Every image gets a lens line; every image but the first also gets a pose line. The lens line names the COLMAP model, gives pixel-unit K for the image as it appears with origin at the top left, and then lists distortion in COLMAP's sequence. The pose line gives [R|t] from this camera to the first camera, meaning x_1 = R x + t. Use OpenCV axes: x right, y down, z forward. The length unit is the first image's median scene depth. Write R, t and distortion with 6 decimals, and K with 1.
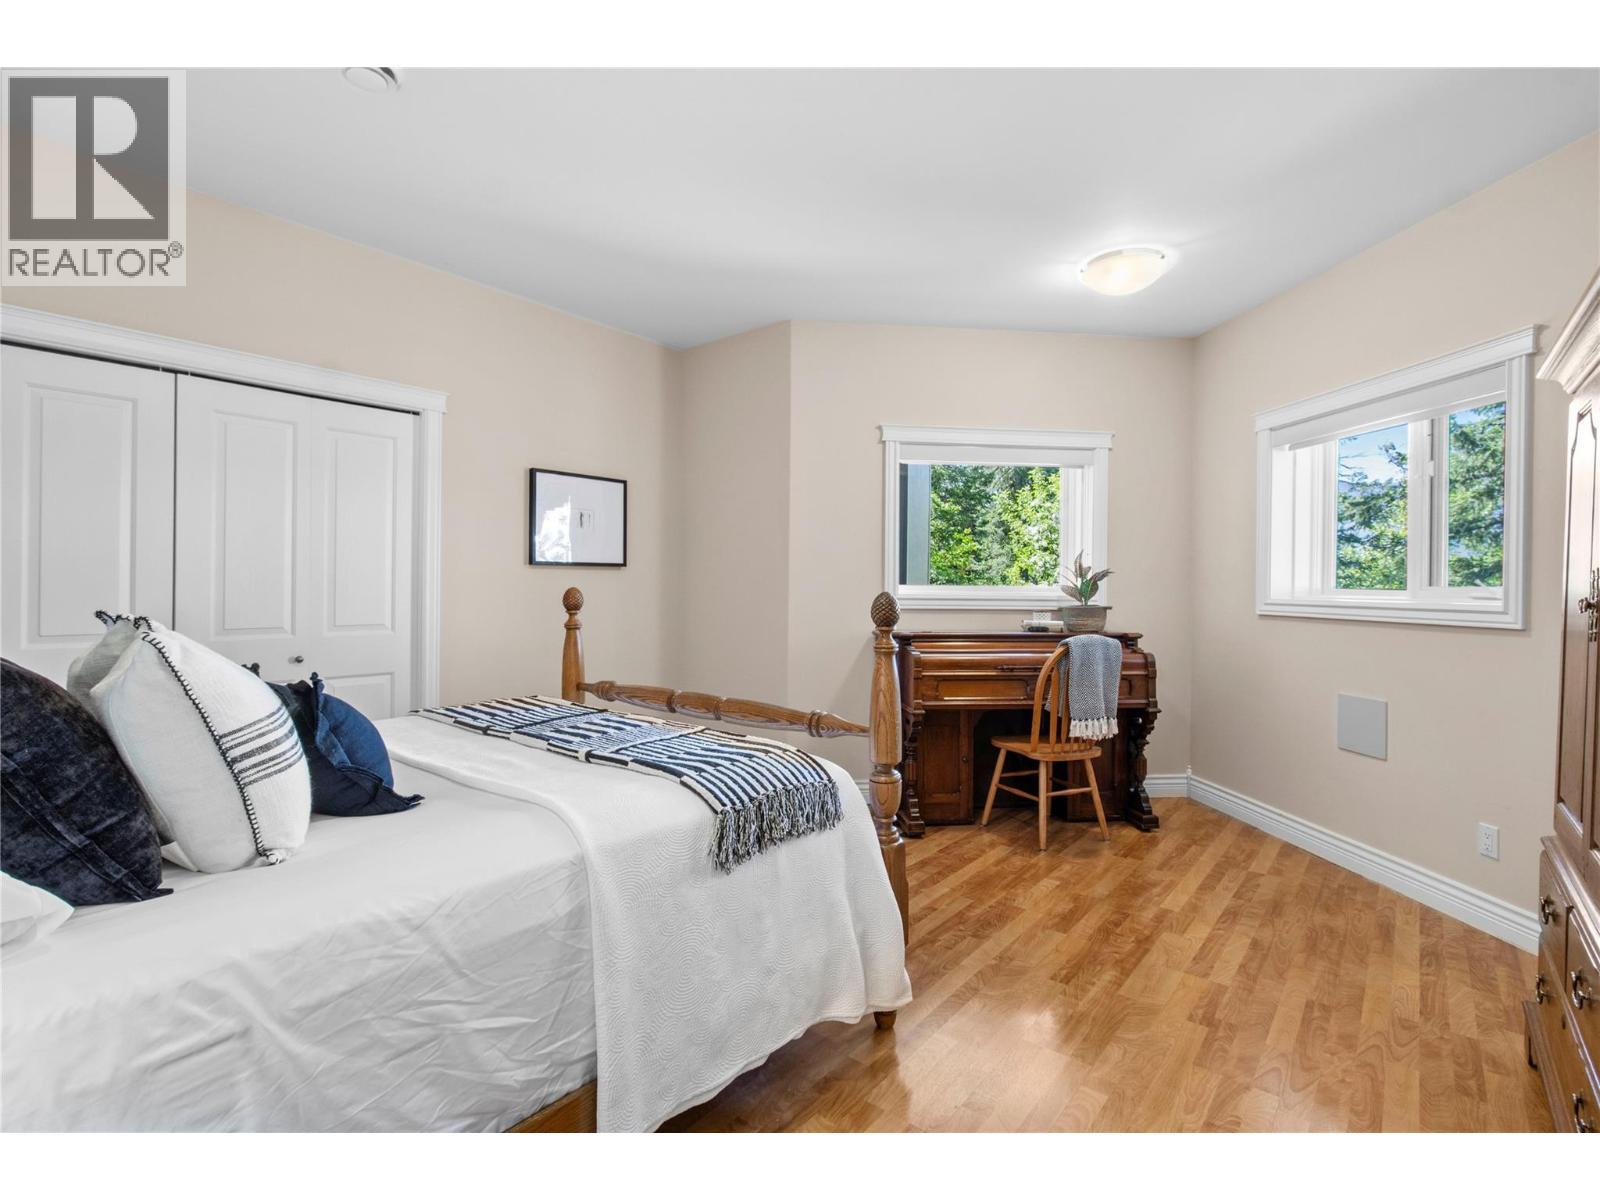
lens RADIAL K [[752.6, 0, 810.2], [0, 752.6, 598.3], [0, 0, 1]] dist [0.003567, -0.000168]
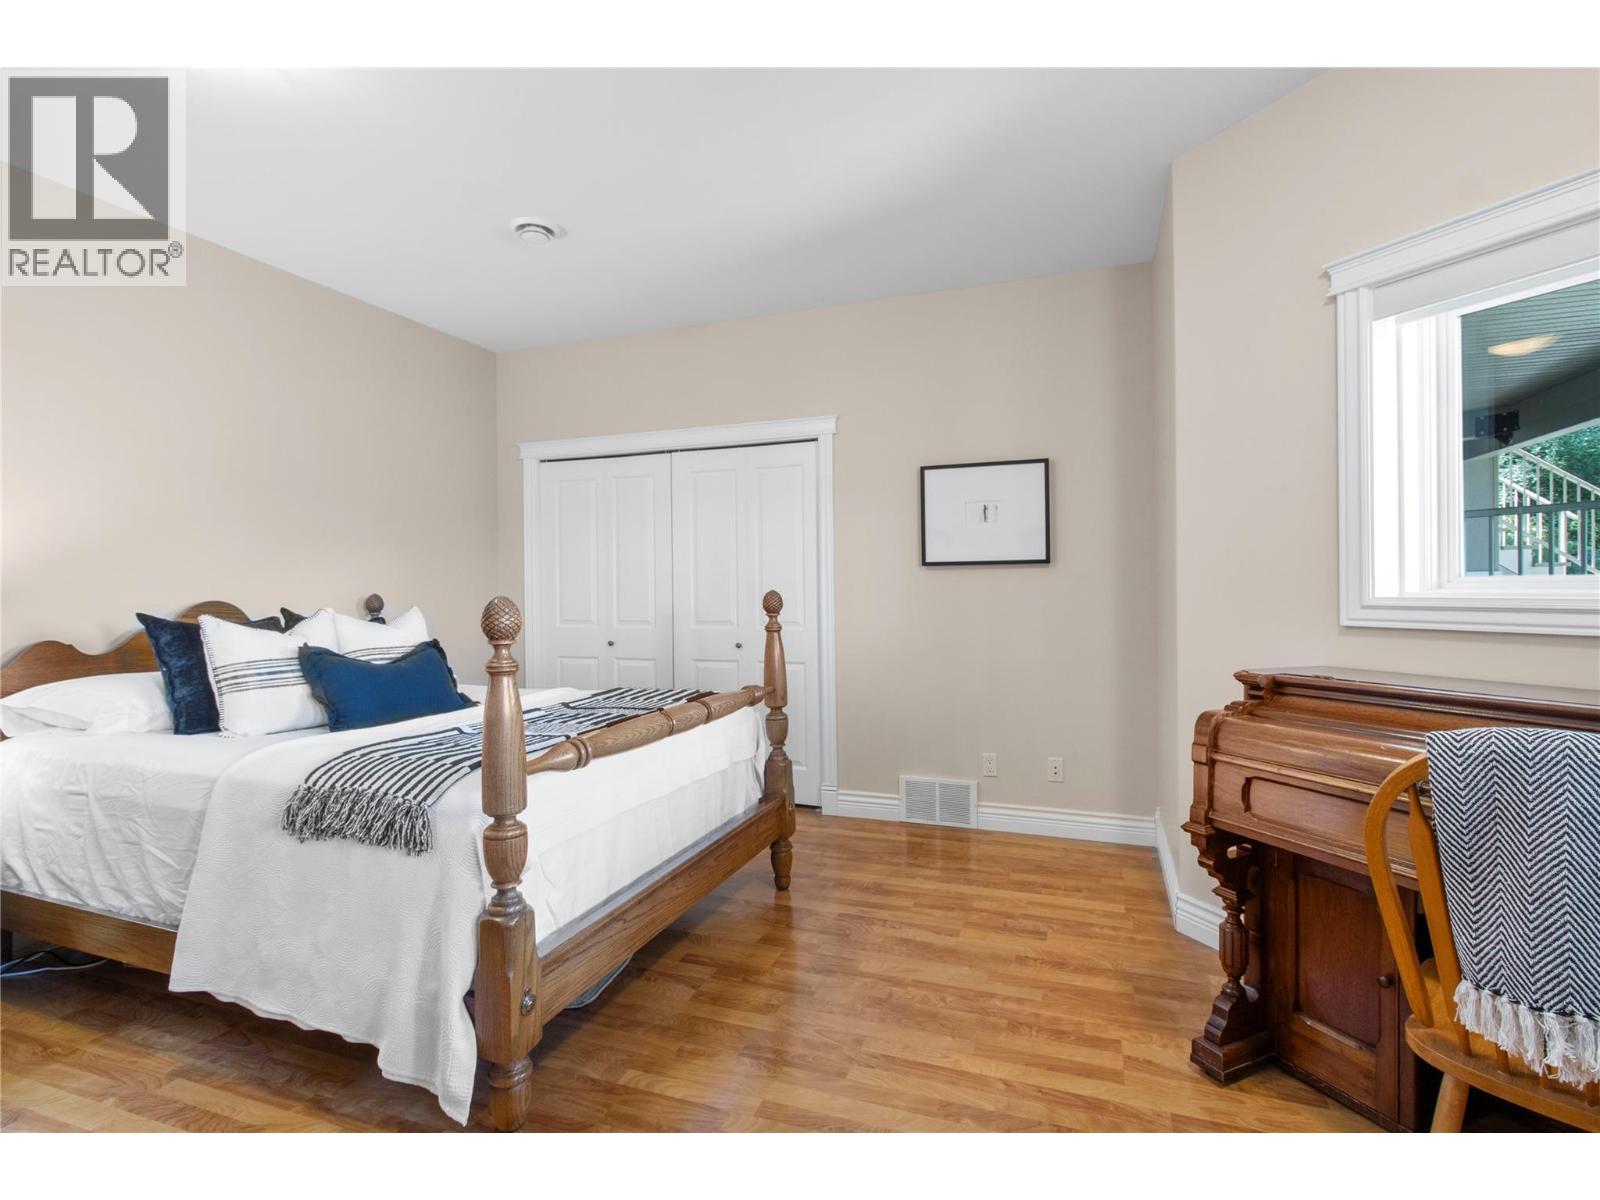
lens RADIAL K [[752.6, 0, 807.5], [0, 752.6, 592.0], [0, 0, 1]] dist [0.003567, -0.000168]
pose [[0.340578, -0.004725, -0.940204, 0.549556], [-0.004108, 0.999970, -0.006513, -0.004771], [0.940207, 0.006080, 0.340548, 0.591479]]
